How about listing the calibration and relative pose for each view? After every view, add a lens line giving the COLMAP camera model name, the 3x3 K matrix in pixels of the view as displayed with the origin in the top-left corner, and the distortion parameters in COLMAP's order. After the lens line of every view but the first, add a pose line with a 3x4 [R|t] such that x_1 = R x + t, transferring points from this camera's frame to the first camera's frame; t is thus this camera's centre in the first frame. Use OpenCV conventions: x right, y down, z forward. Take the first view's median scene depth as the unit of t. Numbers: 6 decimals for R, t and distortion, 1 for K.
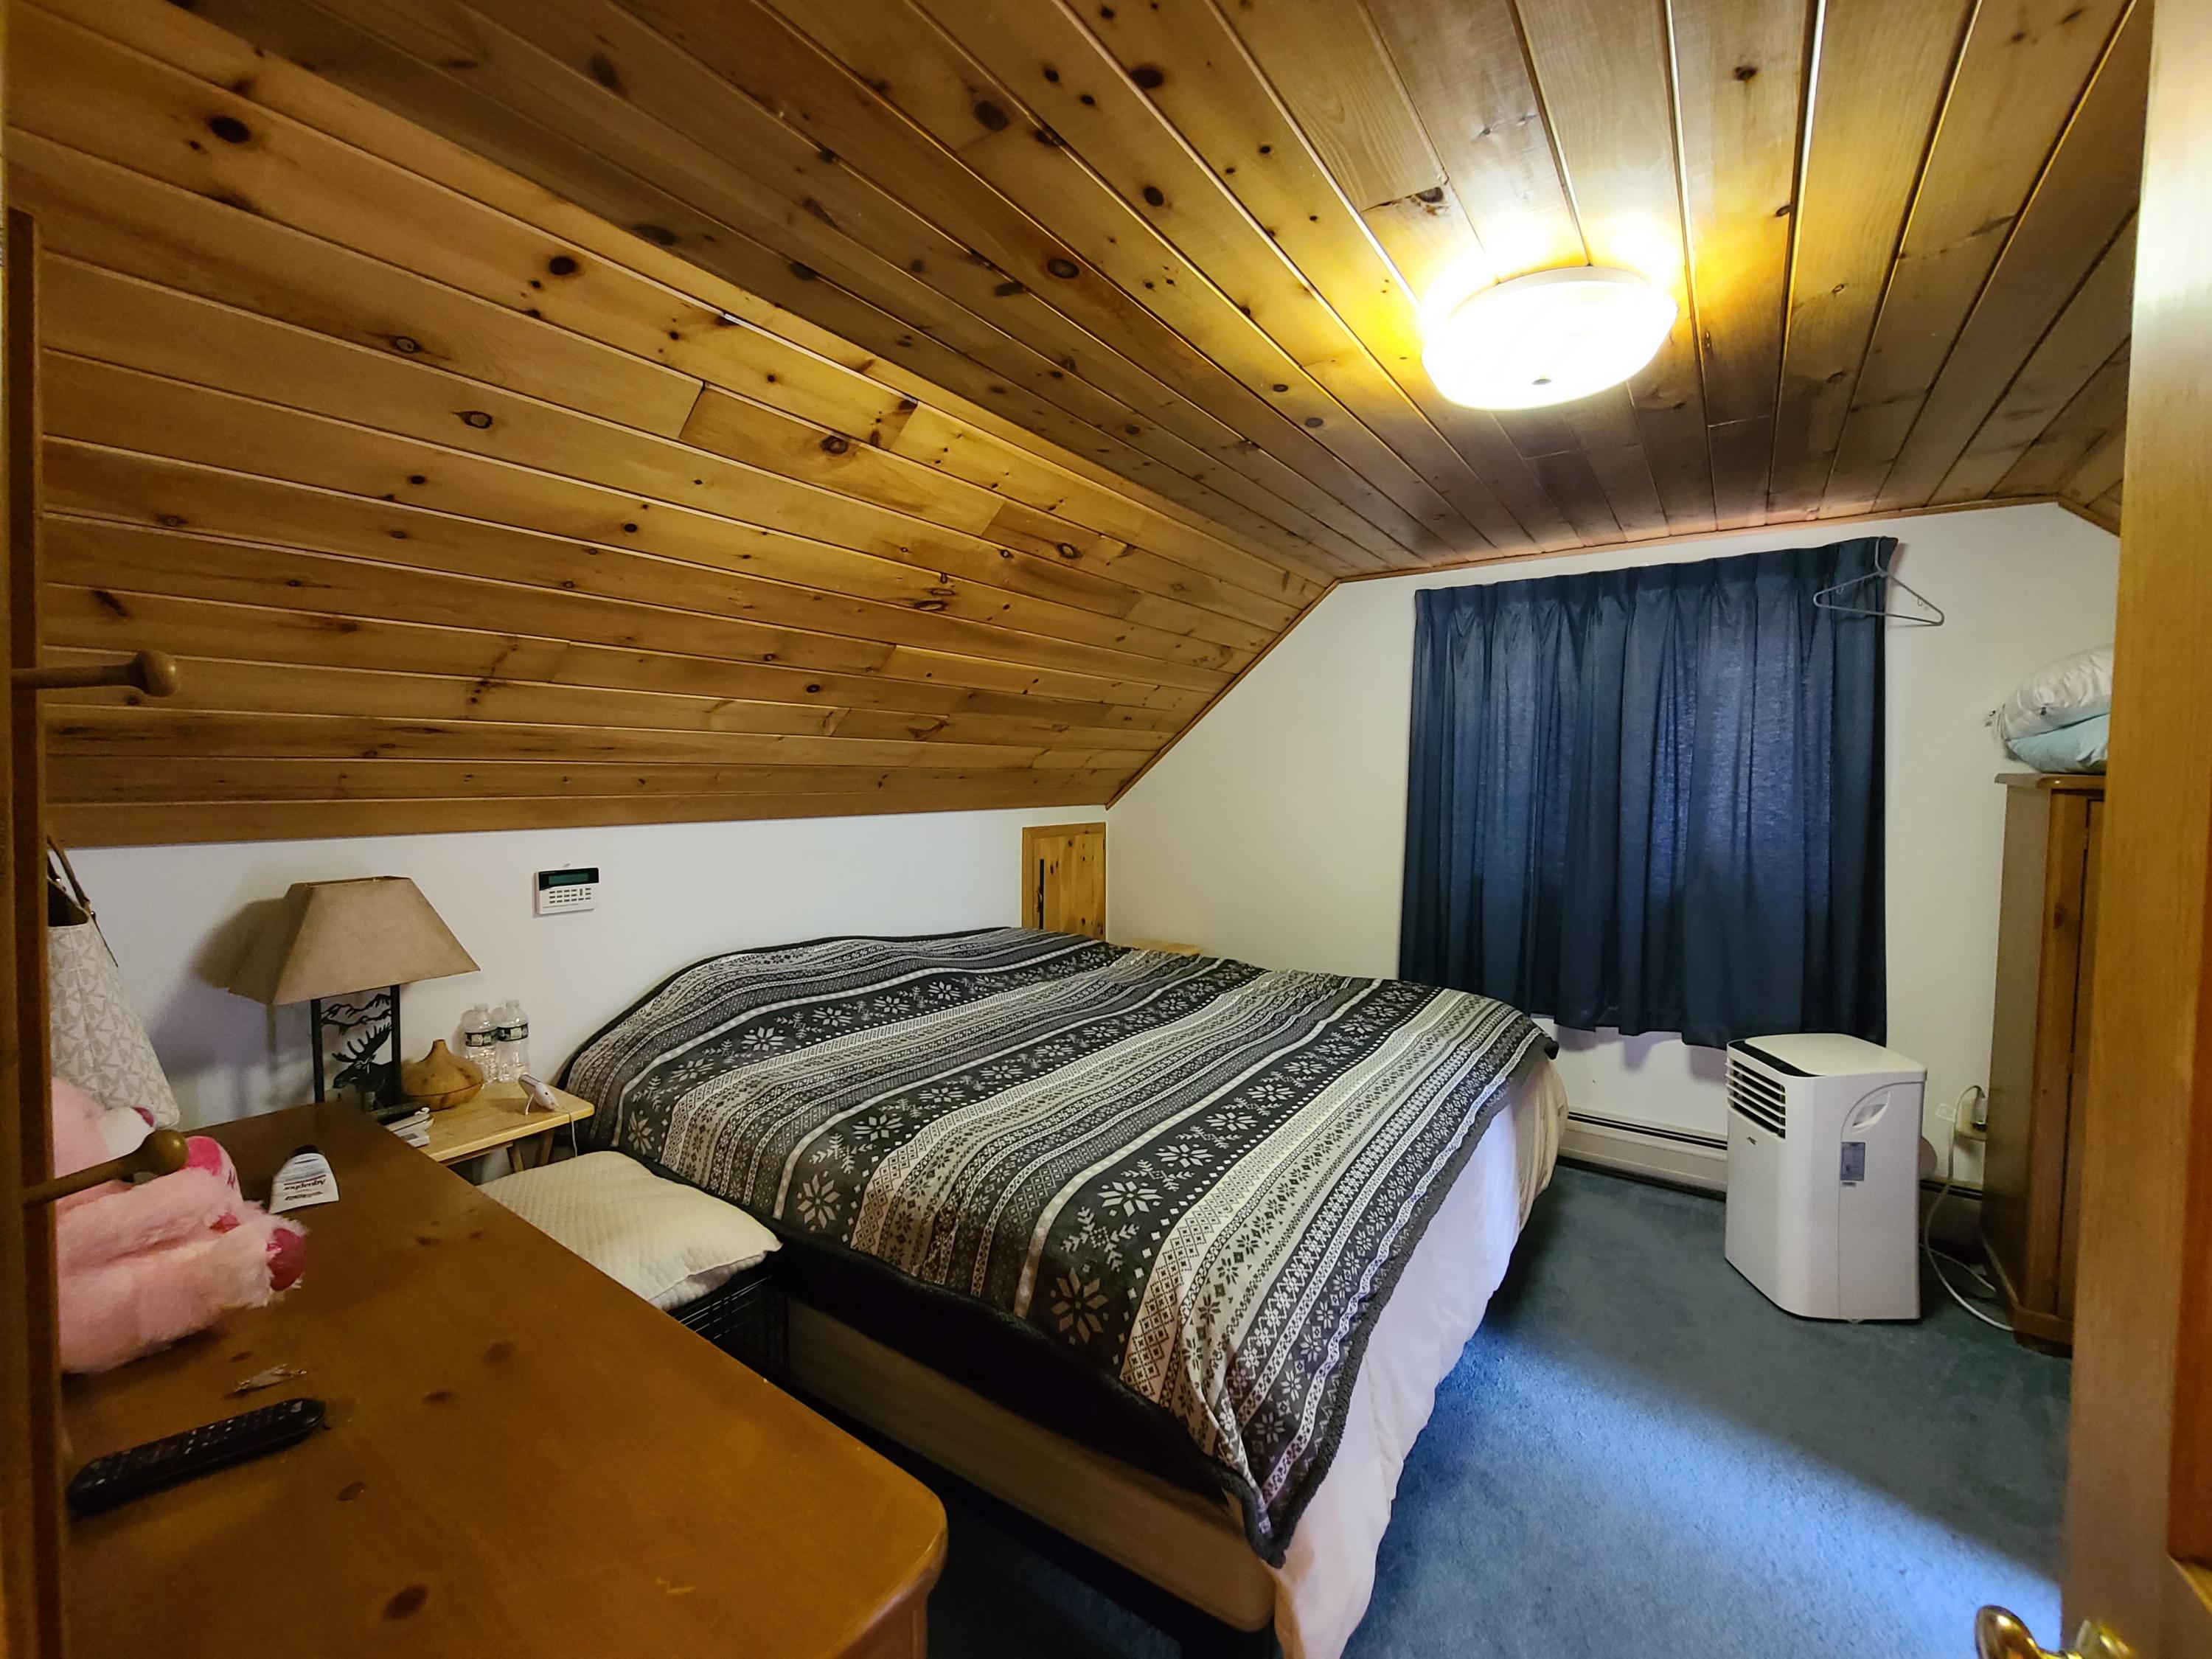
lens RADIAL K [[903.2, 0, 1104.1], [0, 903.2, 820.2], [0, 0, 1]] dist [0.002529, 0.000274]
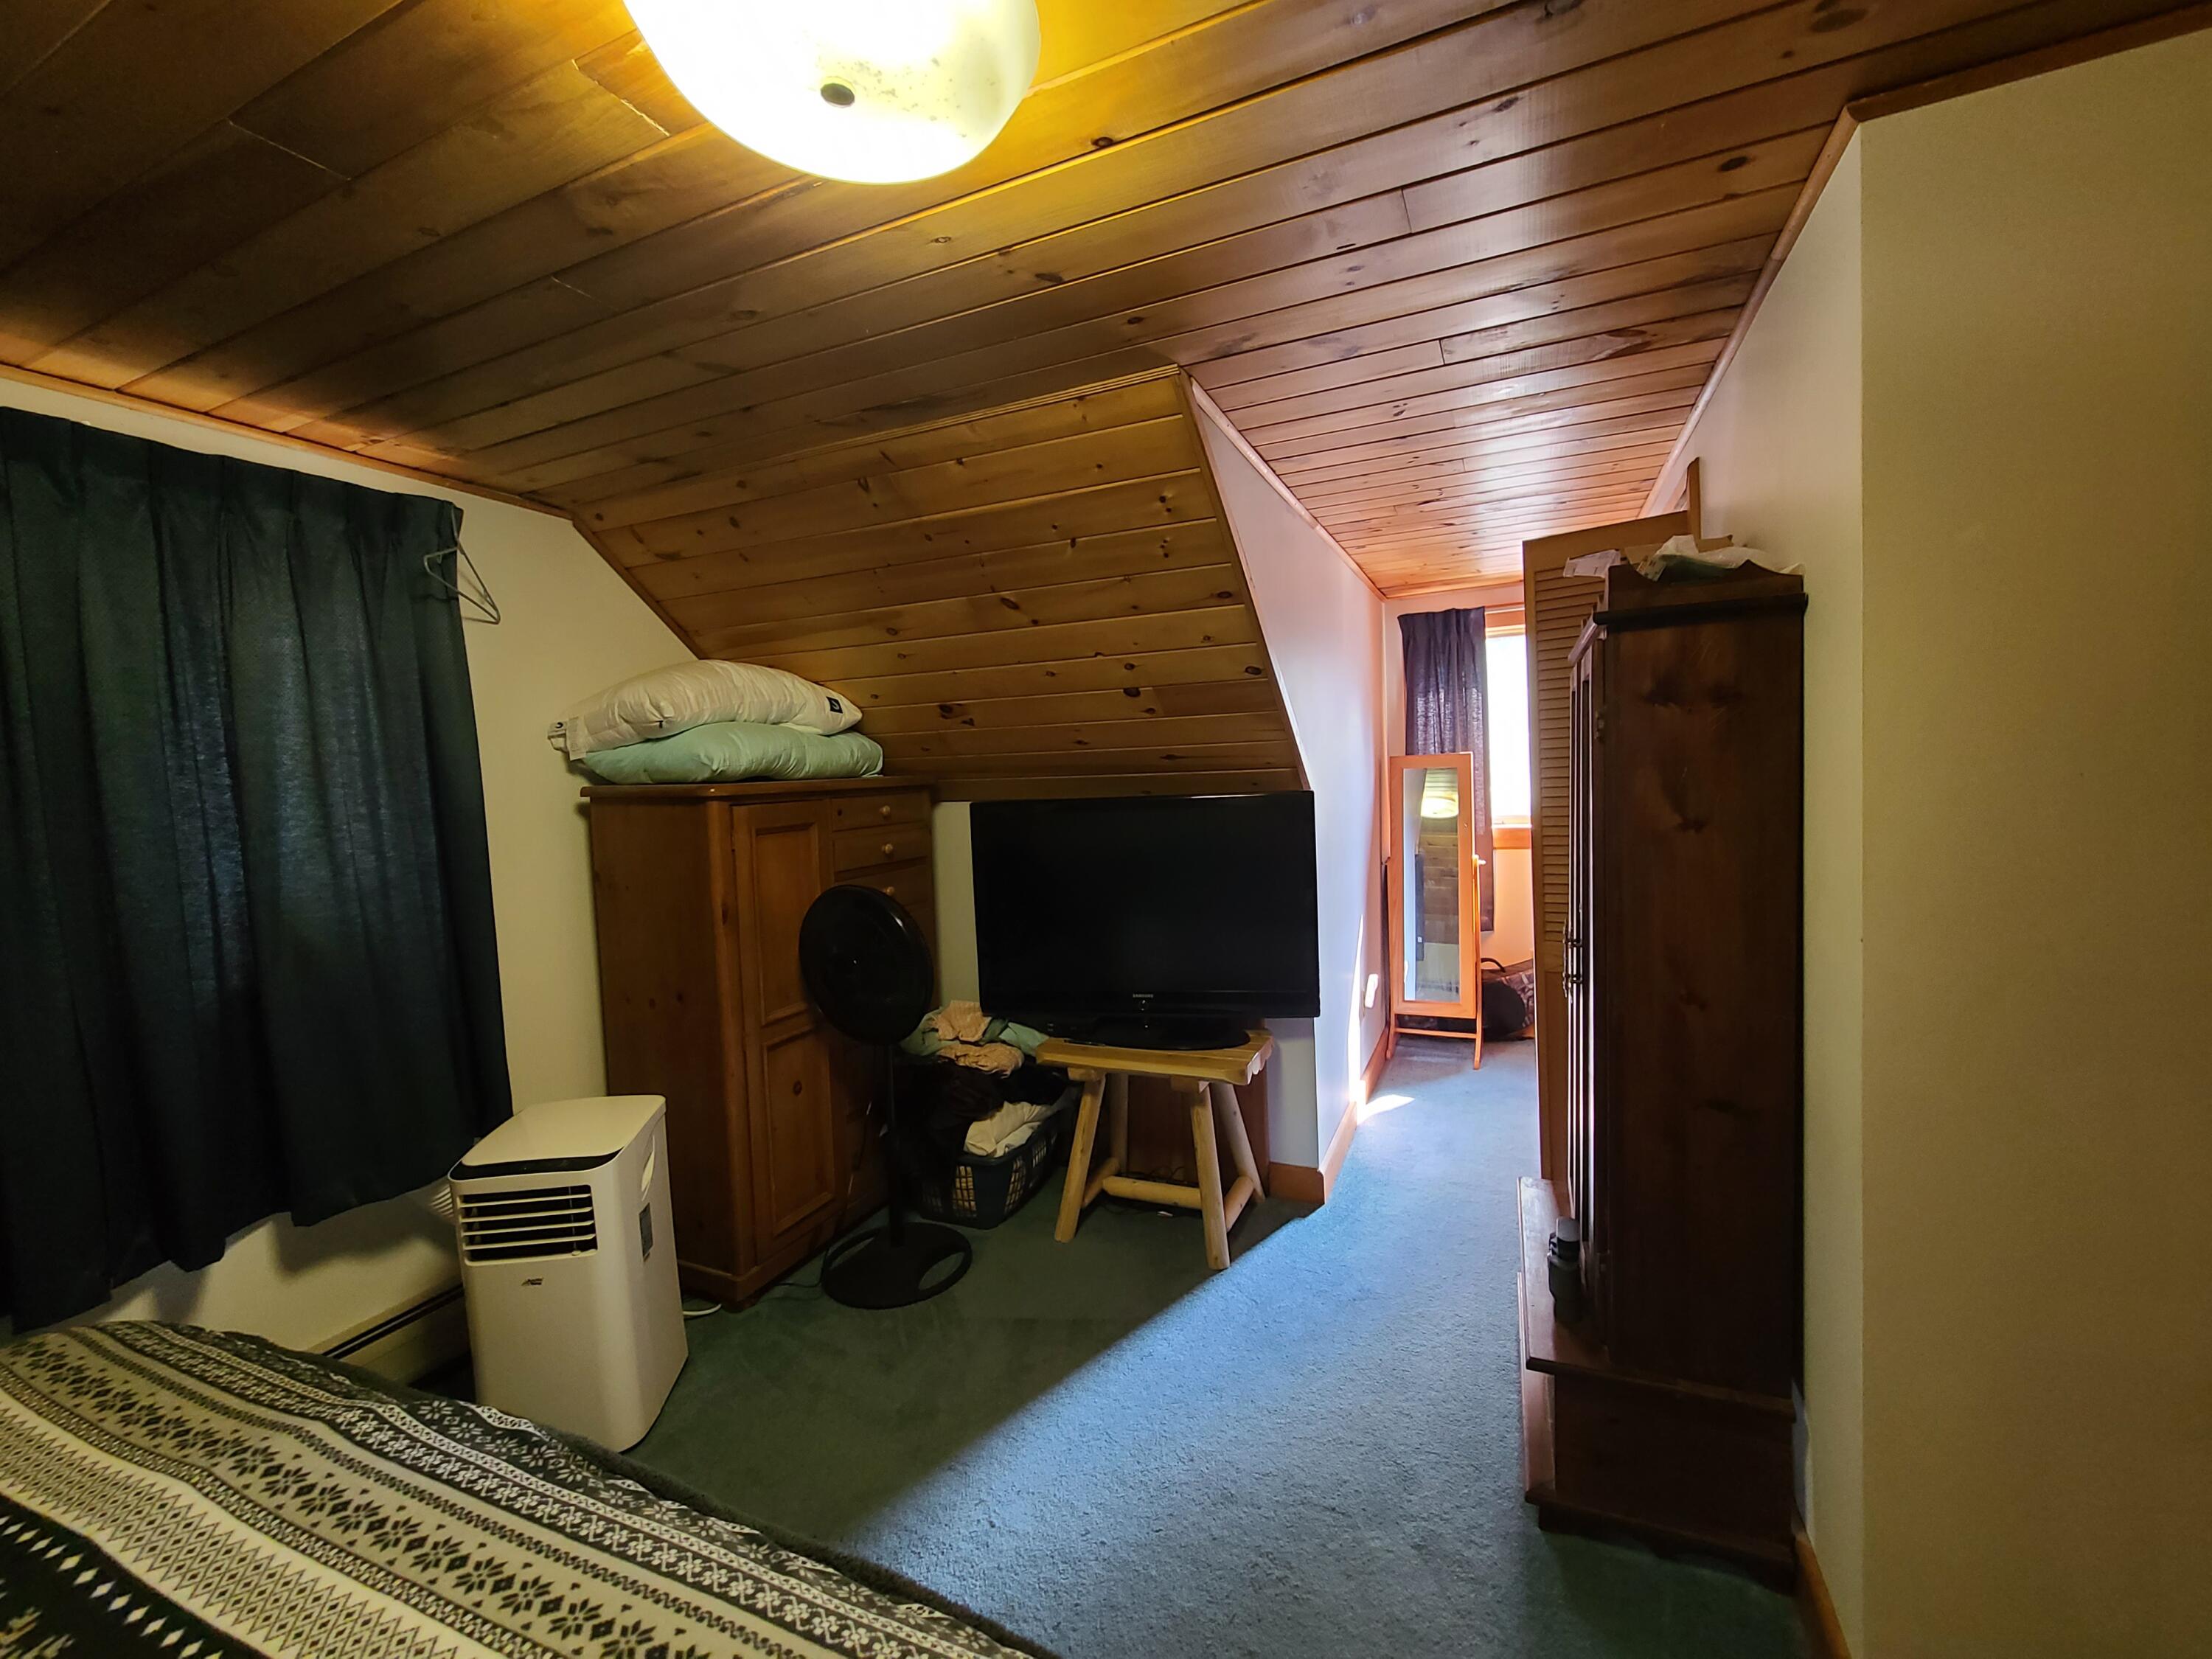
lens RADIAL K [[903.2, 0, 1106.6], [0, 903.2, 824.4], [0, 0, 1]] dist [0.002529, 0.000274]
pose [[-0.173513, -0.062709, 0.982833, -0.074992], [0.083018, 0.993487, 0.078045, -0.038629], [-0.981326, 0.095134, -0.167177, 0.587795]]
